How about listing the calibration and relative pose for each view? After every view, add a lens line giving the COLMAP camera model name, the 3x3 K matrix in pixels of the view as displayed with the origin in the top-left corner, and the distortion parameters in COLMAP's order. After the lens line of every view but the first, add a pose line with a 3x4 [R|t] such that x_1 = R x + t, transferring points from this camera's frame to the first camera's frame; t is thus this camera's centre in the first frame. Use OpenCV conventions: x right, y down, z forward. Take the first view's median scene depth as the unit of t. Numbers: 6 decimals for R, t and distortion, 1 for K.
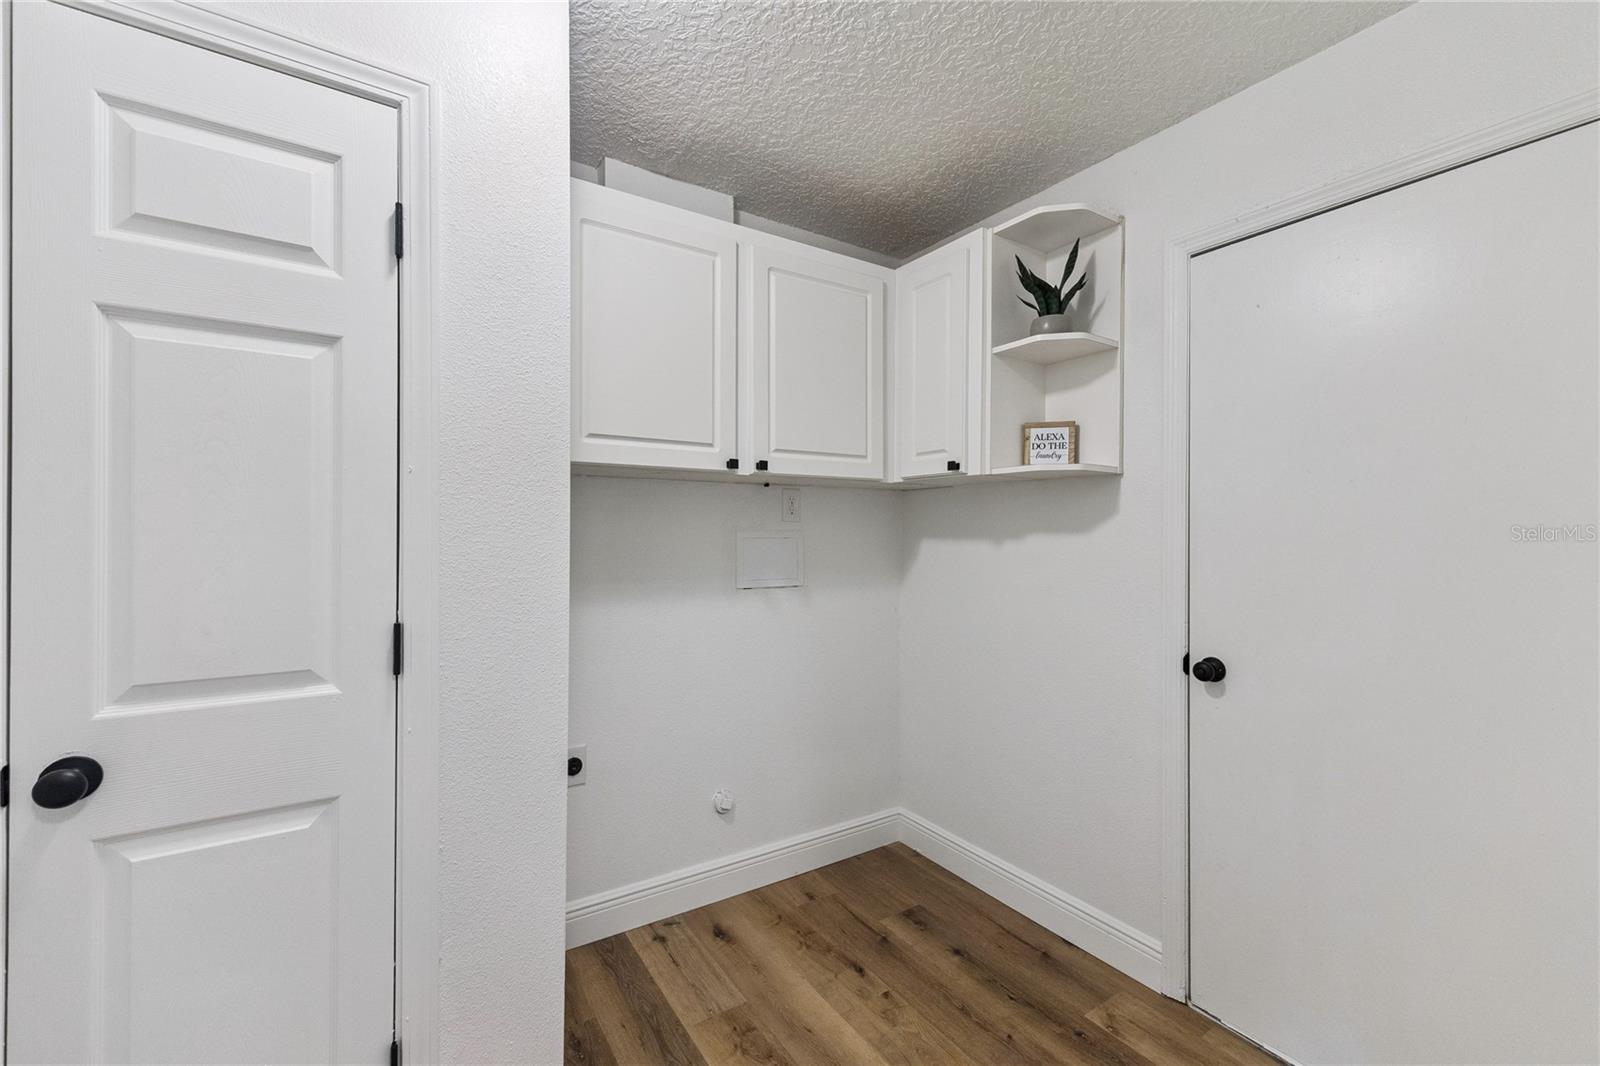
lens RADIAL K [[672.1, 0, 801.4], [0, 672.1, 533.8], [0, 0, 1]] dist [-0.001146, -0.000063]
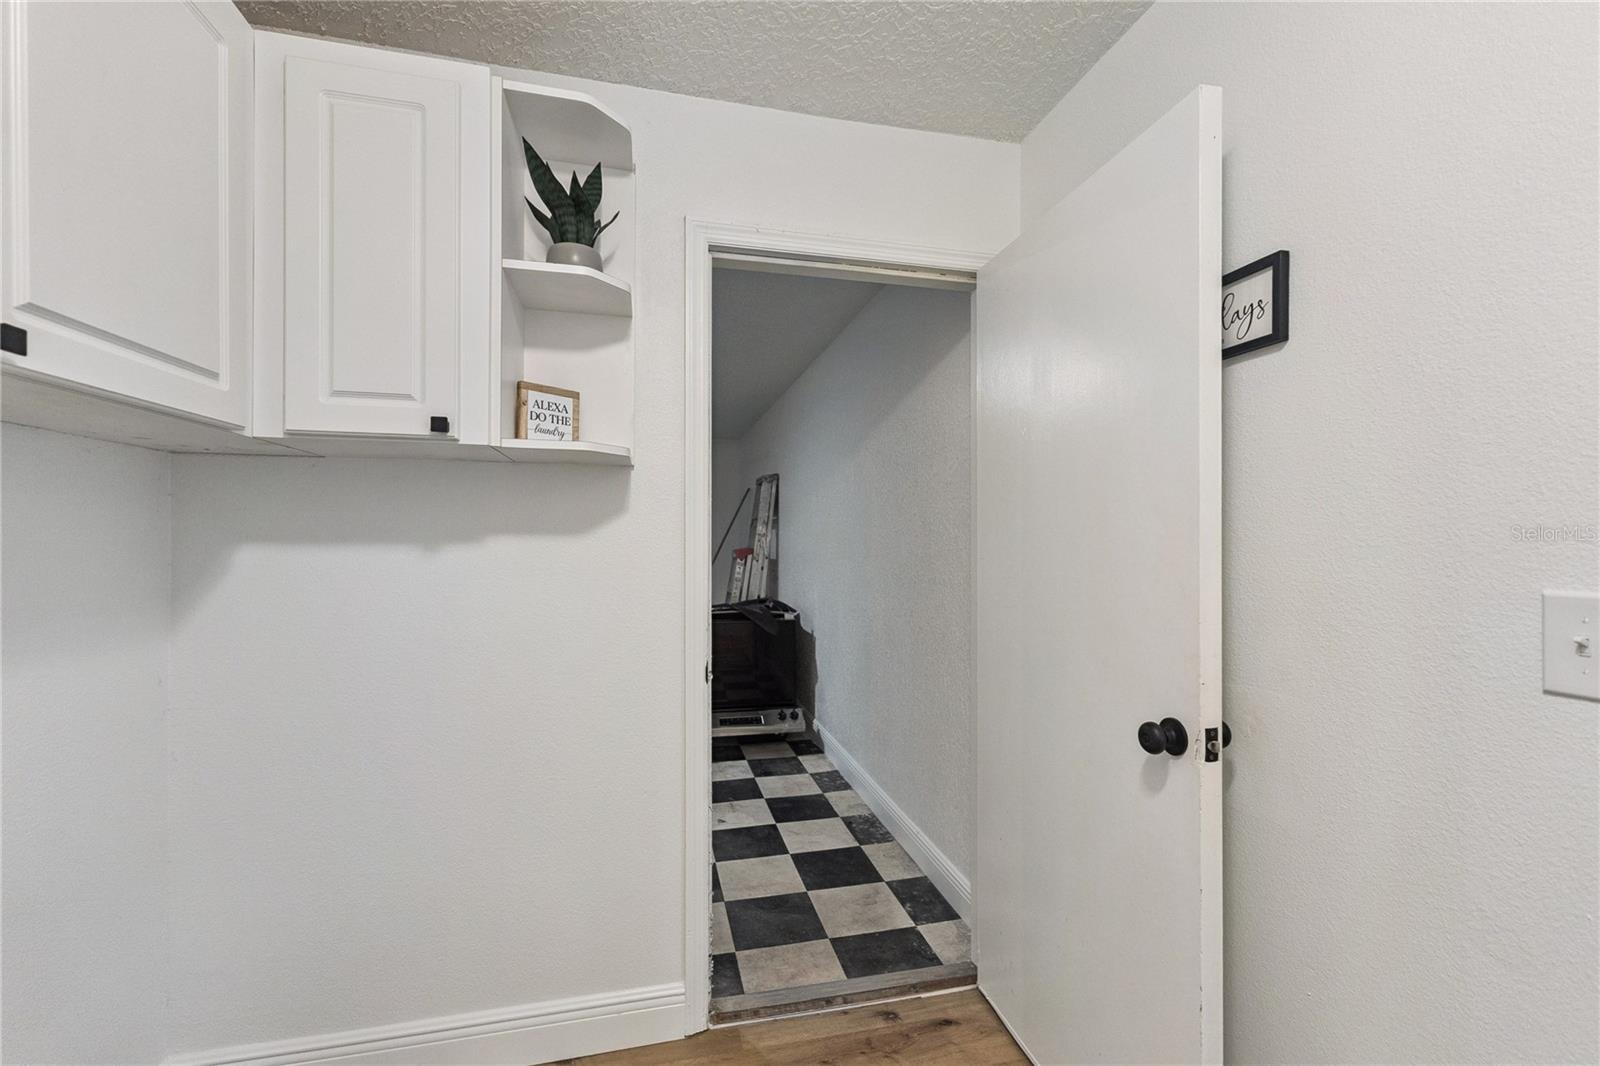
lens RADIAL K [[672.1, 0, 803.8], [0, 672.1, 538.9], [0, 0, 1]] dist [-0.001146, -0.000063]
pose [[0.327932, -0.002416, 0.944698, -0.244407], [-0.004746, 0.999980, 0.004205, -0.001211], [-0.944689, -0.005862, 0.327914, 0.484449]]
